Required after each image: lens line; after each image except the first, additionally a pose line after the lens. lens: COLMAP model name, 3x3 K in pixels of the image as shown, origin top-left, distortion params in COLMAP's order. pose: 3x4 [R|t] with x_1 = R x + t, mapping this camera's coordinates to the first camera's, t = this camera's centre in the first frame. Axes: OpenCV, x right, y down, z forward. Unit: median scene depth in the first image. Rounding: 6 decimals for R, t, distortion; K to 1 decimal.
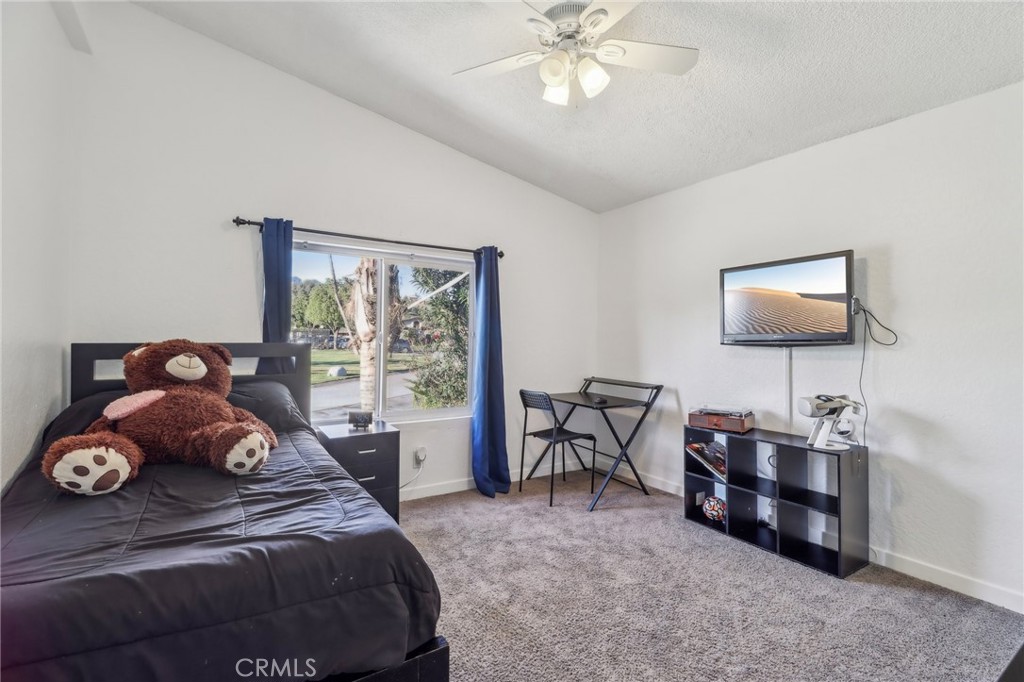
lens RADIAL K [[475.9, 0, 520.6], [0, 475.9, 337.9], [0, 0, 1]] dist [0.022955, -0.012644]
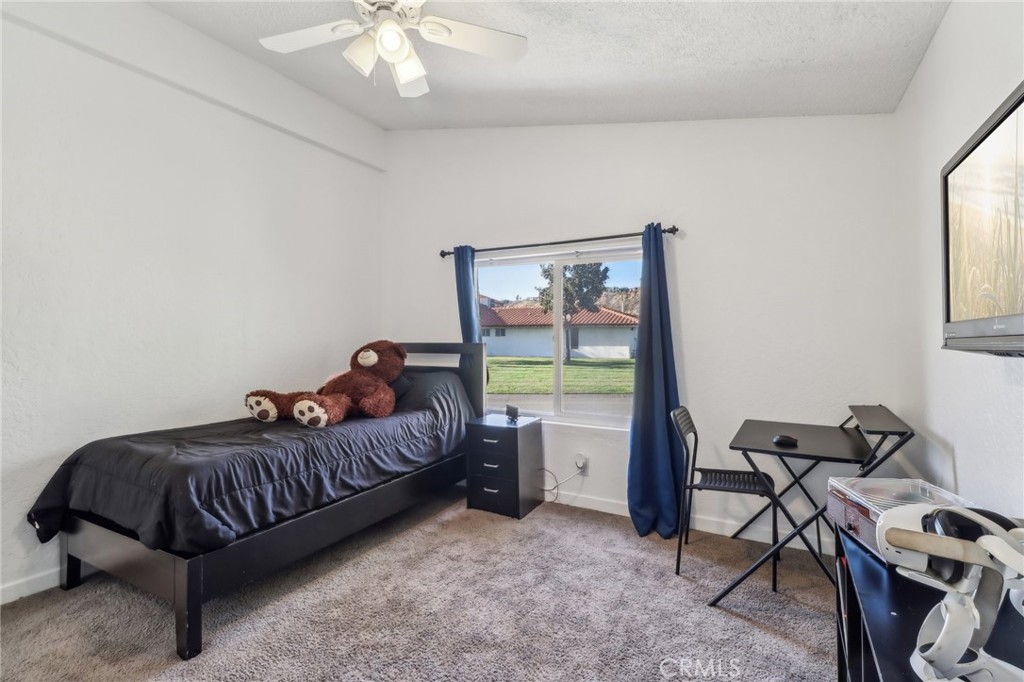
lens RADIAL K [[480.9, 0, 519.5], [0, 480.9, 323.4], [0, 0, 1]] dist [0.023696, -0.000106]
pose [[0.482239, -0.030392, -0.875512, 0.649463], [0.011061, 0.999530, -0.028604, -0.002514], [0.875970, 0.004110, 0.482349, 0.483436]]
